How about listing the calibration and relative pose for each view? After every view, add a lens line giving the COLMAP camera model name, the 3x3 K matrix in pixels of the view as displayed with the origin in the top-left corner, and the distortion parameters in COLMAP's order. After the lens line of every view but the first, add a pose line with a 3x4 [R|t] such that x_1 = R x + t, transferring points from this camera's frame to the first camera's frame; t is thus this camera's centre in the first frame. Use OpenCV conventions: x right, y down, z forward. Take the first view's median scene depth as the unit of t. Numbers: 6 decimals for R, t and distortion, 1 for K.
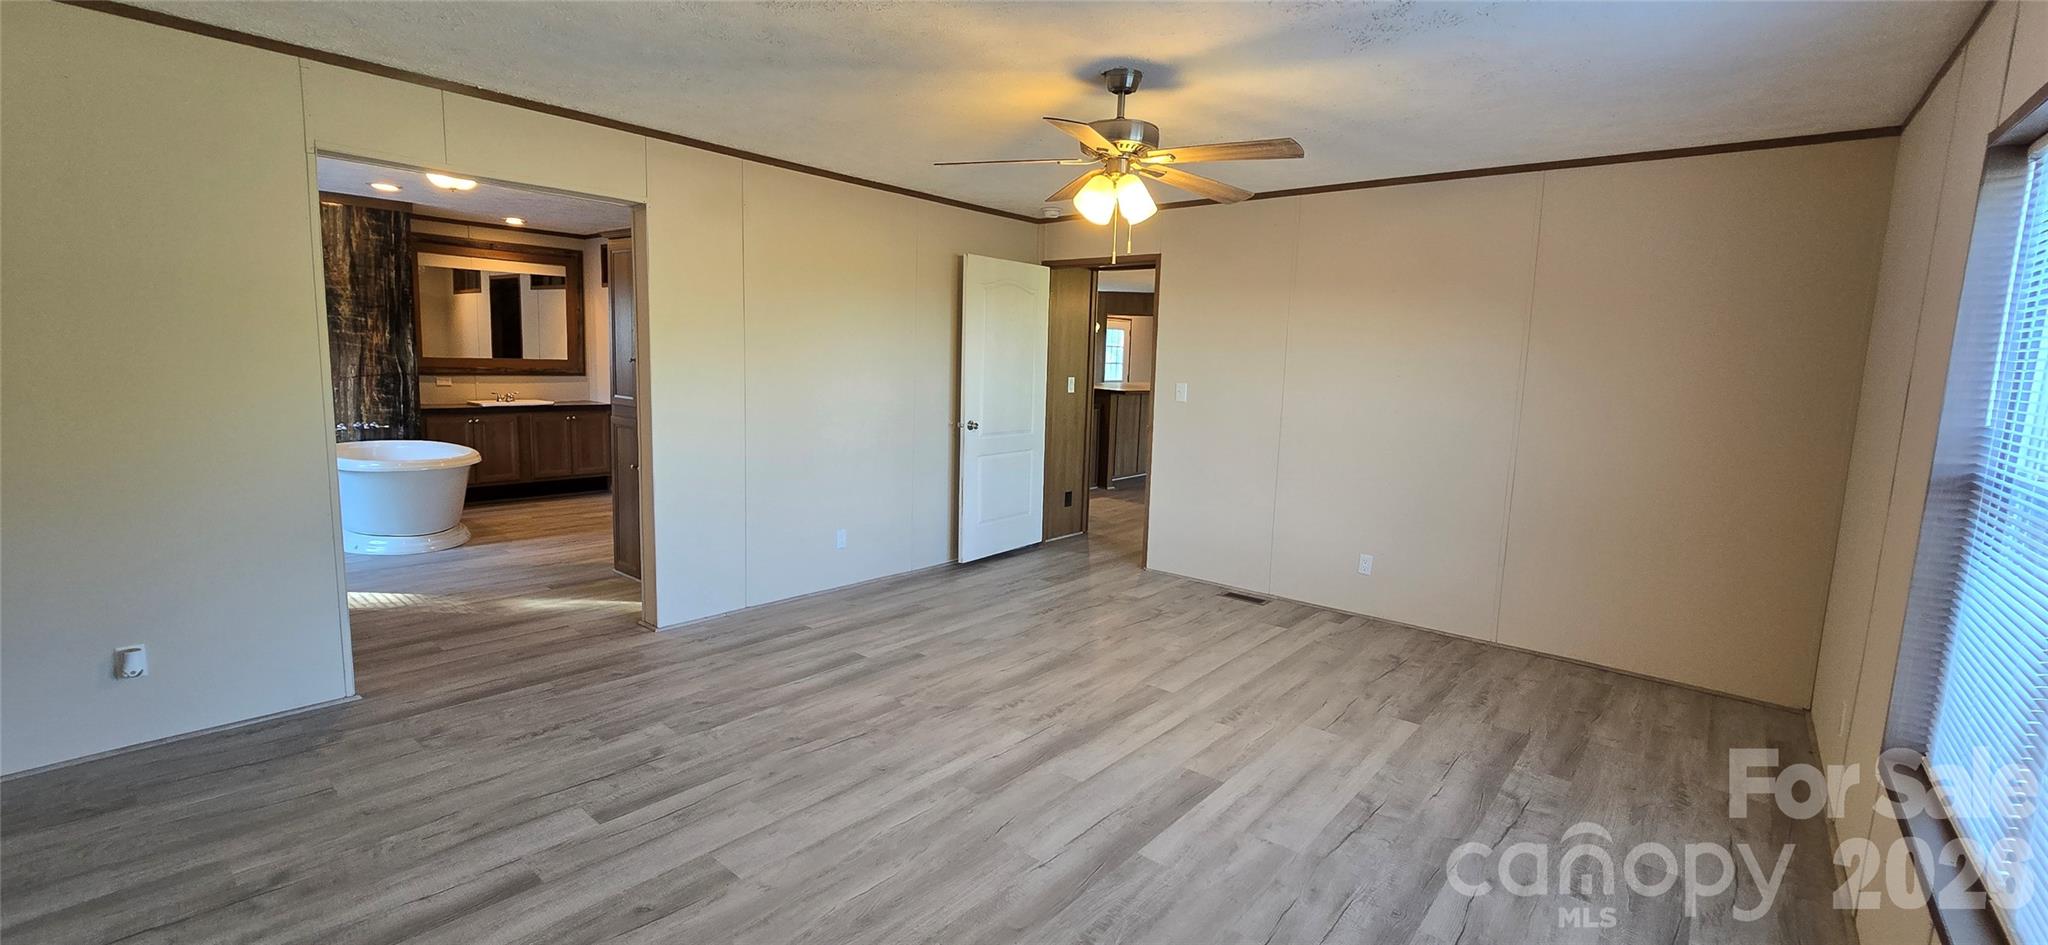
lens RADIAL K [[833.0, 0, 1026.4], [0, 833.0, 468.6], [0, 0, 1]] dist [-0.001019, -0.000852]
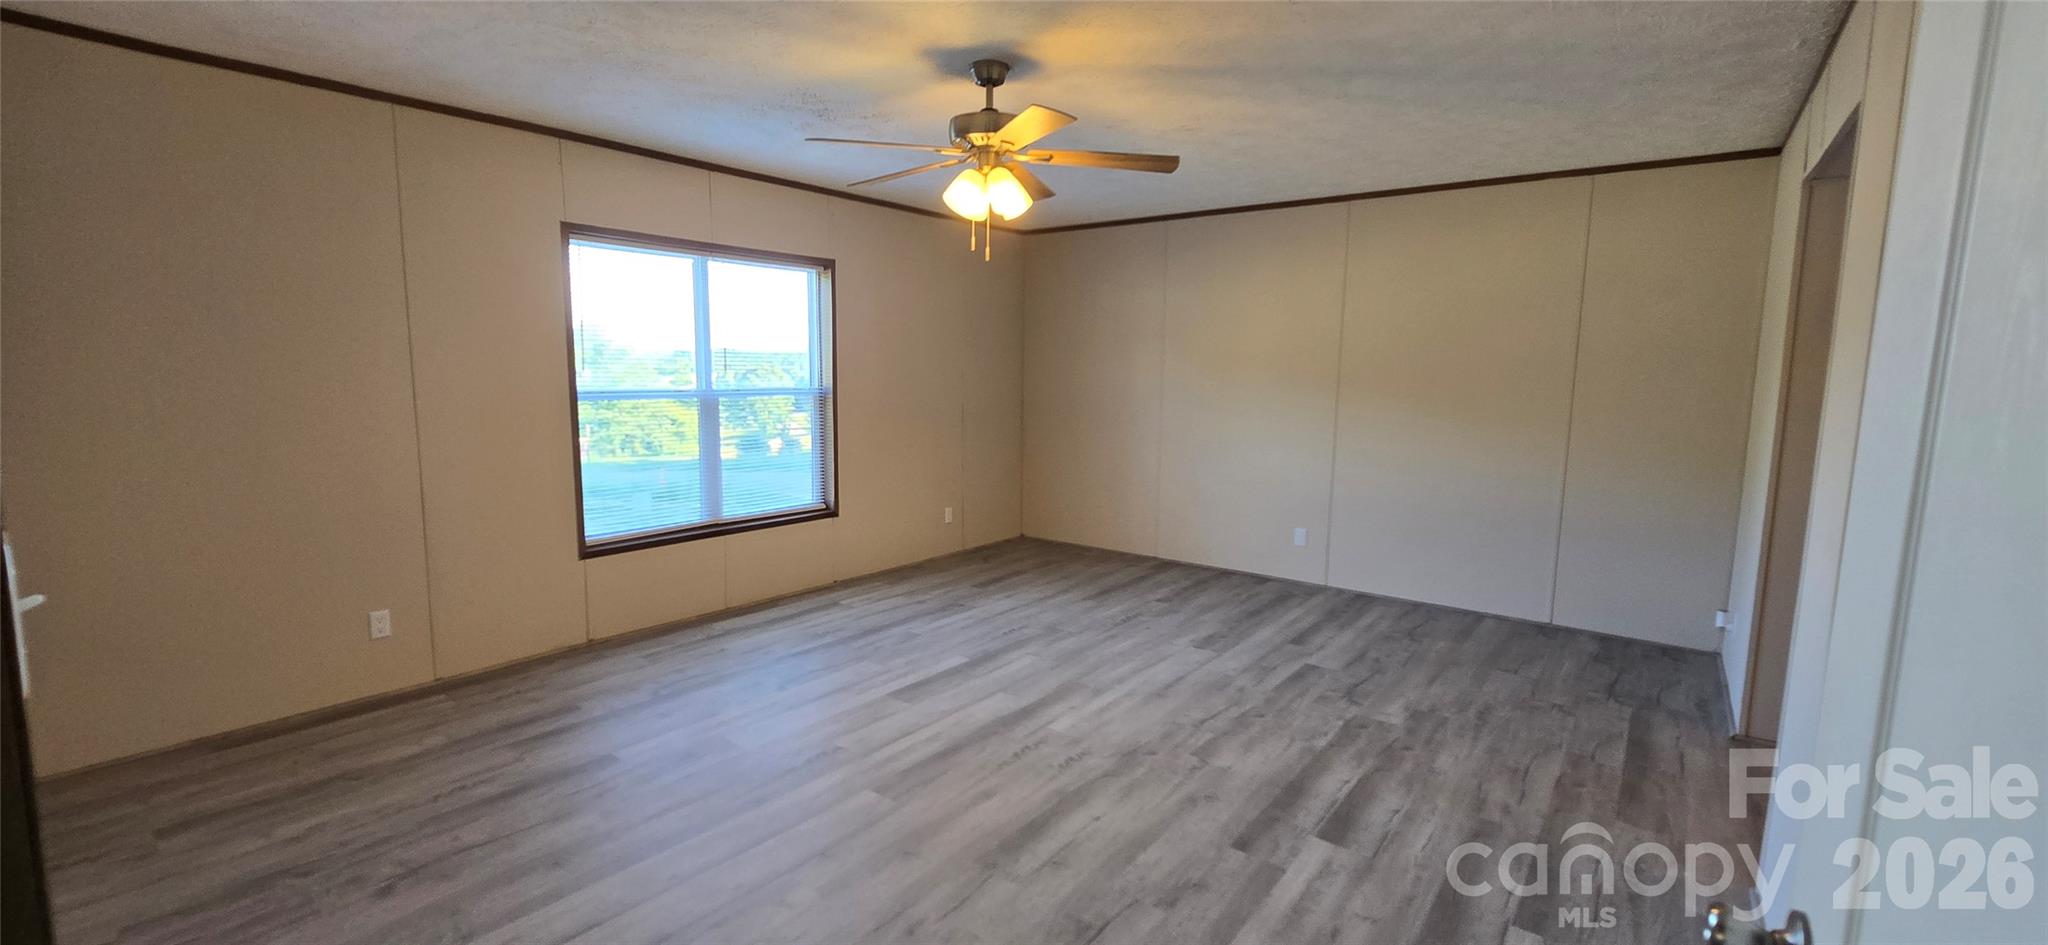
lens RADIAL K [[833.0, 0, 1023.2], [0, 833.0, 463.0], [0, 0, 1]] dist [-0.001019, -0.000852]
pose [[-0.998266, -0.039603, -0.043542, 0.091084], [-0.049414, 0.965827, 0.254432, -0.257241], [0.031978, 0.256142, -0.966110, 1.932865]]
